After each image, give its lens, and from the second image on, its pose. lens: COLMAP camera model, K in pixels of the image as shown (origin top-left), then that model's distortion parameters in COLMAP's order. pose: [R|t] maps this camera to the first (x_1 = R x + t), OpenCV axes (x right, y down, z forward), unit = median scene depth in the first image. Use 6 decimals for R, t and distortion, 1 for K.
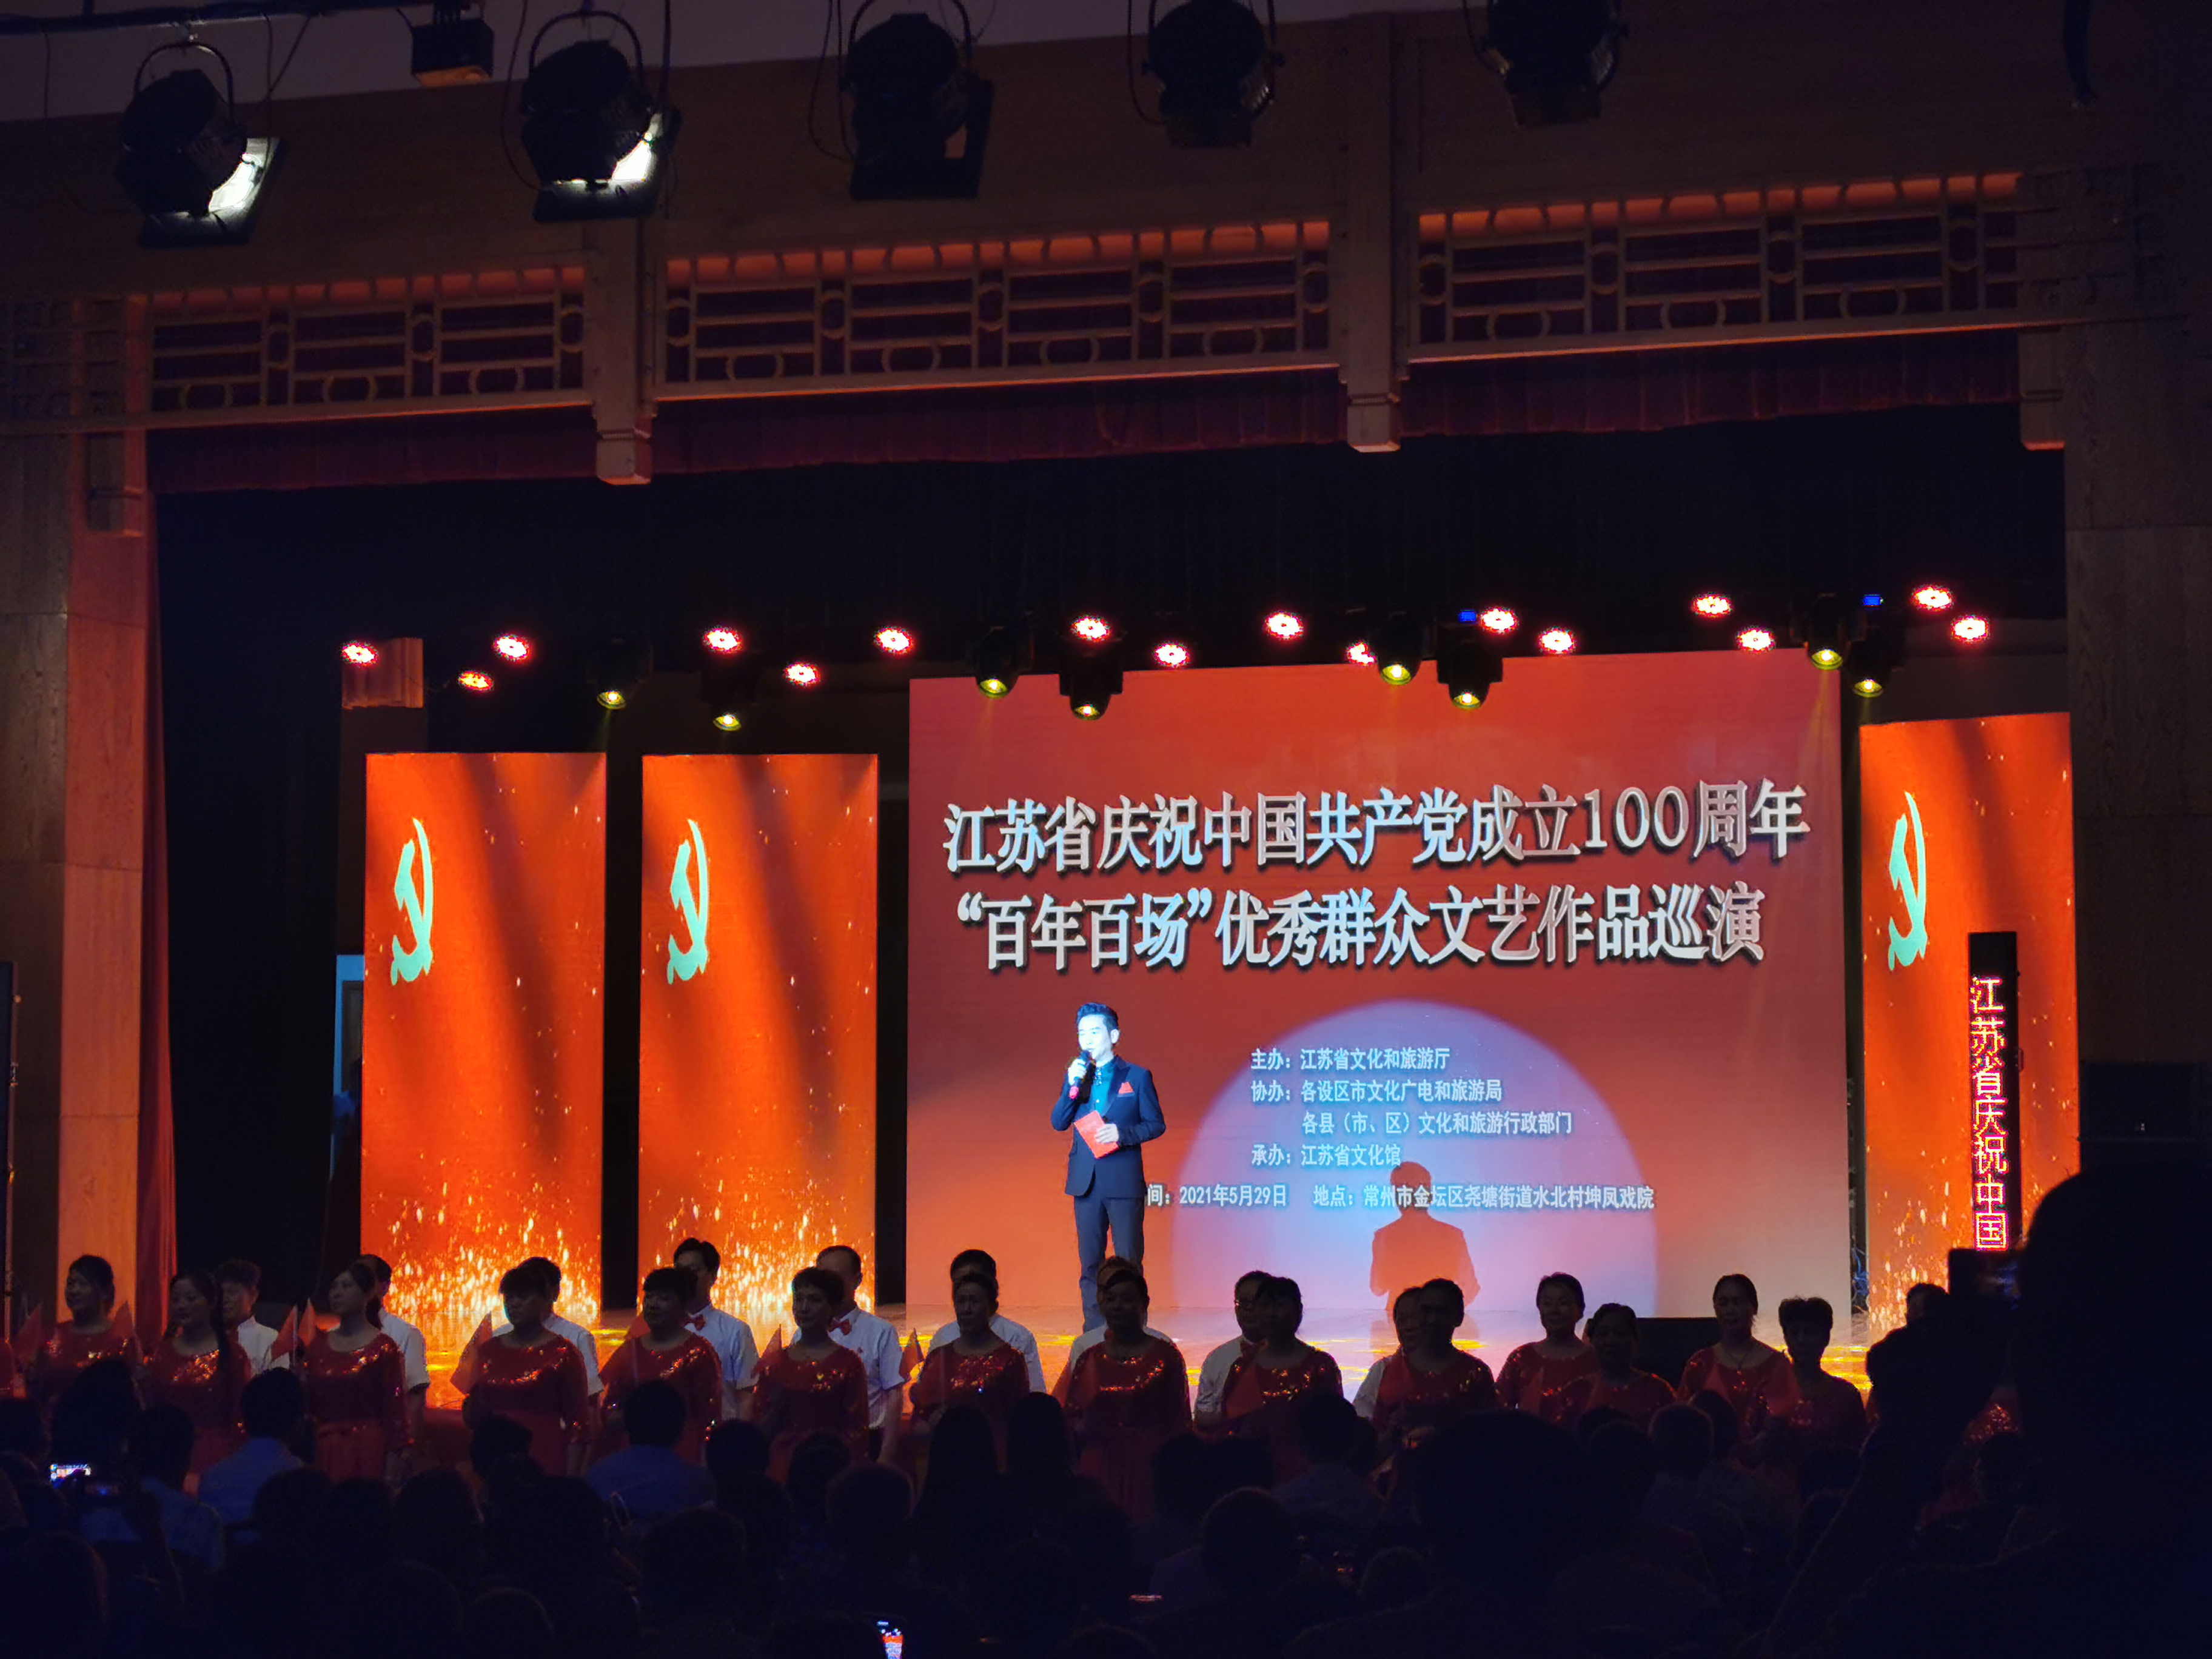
lens RADIAL K [[4309.2, 0, 1109.9], [0, 4309.2, 826.9], [0, 0, 1]] dist [0.039870, 0.000000]
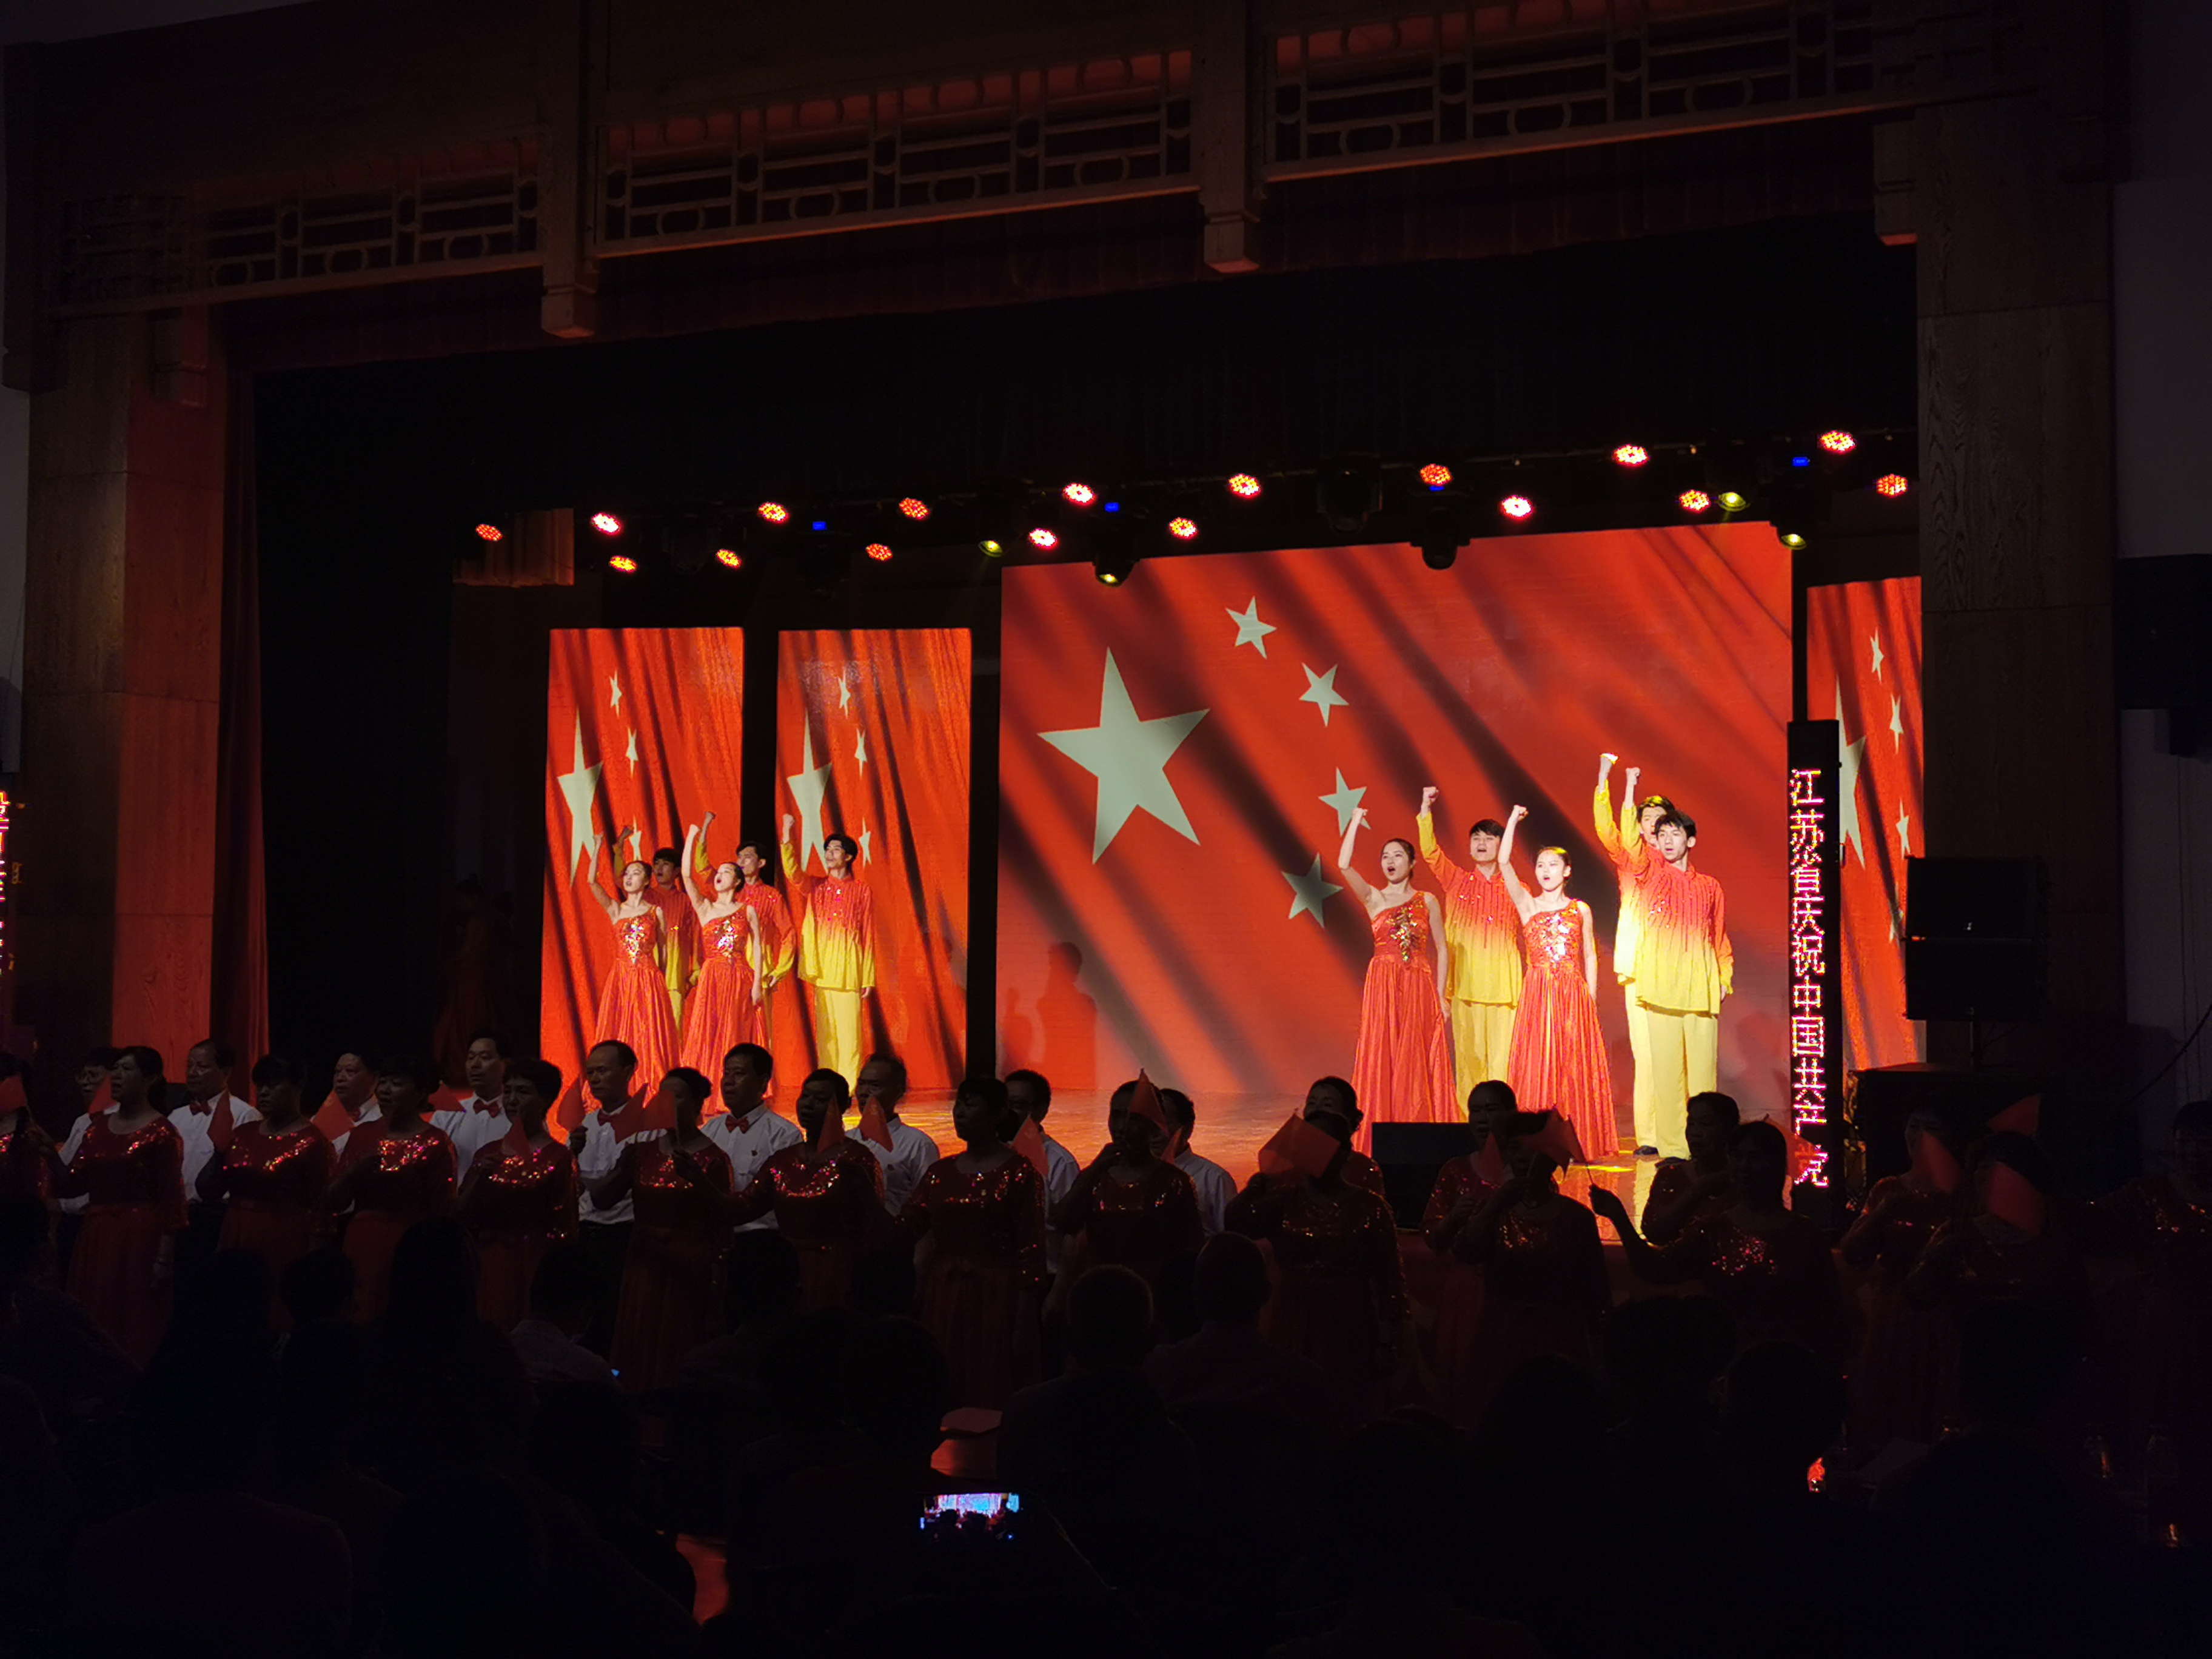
lens RADIAL K [[2708.5, 0, 1101.6], [0, 2708.5, 832.5], [0, 0, 1]] dist [-0.001712, 0.000000]
pose [[0.988868, 0.001621, -0.148786, 0.127225], [0.001432, 0.999791, 0.020407, 0.033491], [0.148788, -0.020393, 0.988659, 0.357494]]
